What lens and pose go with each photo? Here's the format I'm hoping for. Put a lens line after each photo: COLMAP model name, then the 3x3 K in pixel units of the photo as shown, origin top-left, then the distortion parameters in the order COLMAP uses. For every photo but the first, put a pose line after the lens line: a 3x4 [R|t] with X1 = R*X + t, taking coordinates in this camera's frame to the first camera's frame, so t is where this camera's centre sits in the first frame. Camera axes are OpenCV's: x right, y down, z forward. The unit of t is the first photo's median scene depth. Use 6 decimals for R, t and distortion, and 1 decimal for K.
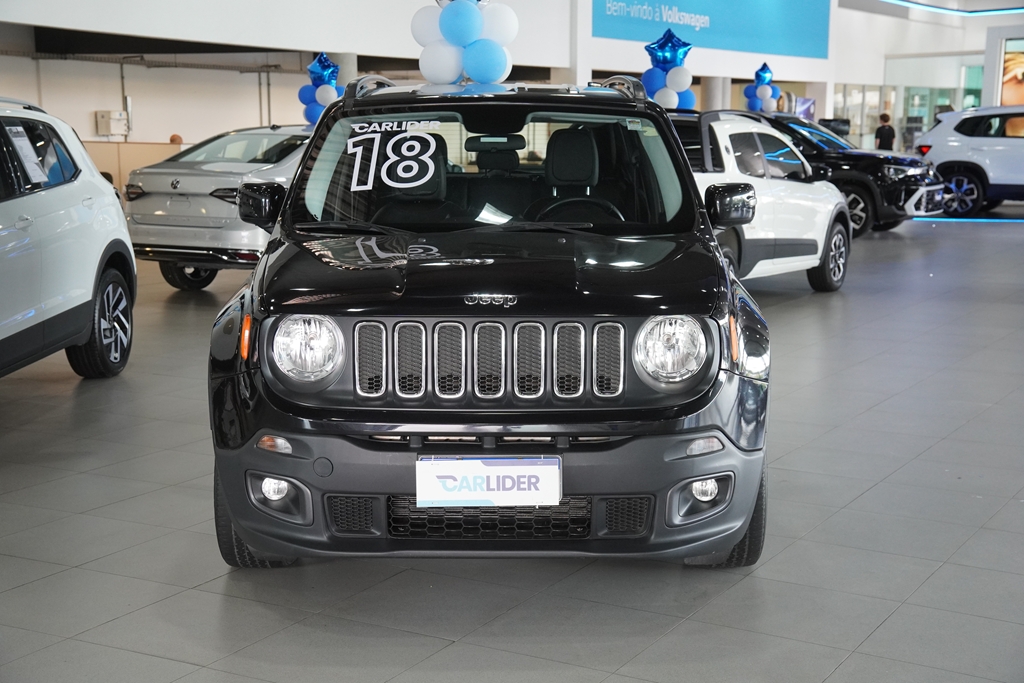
lens RADIAL K [[1484.4, 0, 512.0], [0, 1484.4, 341.5], [0, 0, 1]] dist [0.223611, 0.089961]
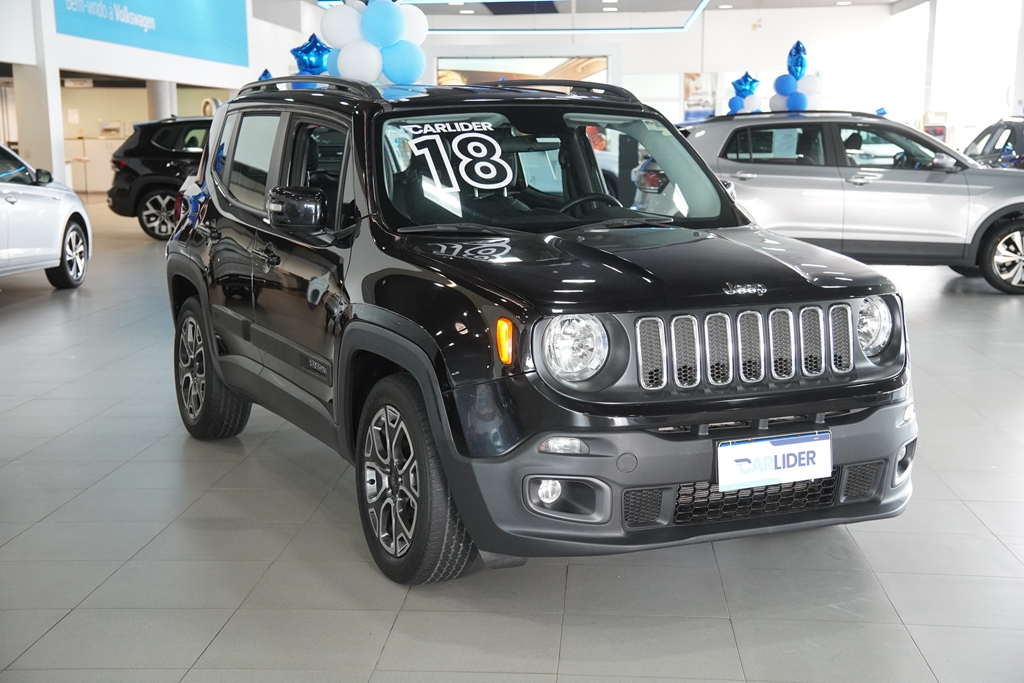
lens RADIAL K [[1484.4, 0, 512.0], [0, 1484.4, 341.5], [0, 0, 1]] dist [0.223611, 0.089961]
pose [[0.892662, -0.065204, 0.445985, -0.497288], [0.067562, 0.997658, 0.010630, -0.010622], [-0.445634, 0.020643, 0.894977, 0.101614]]
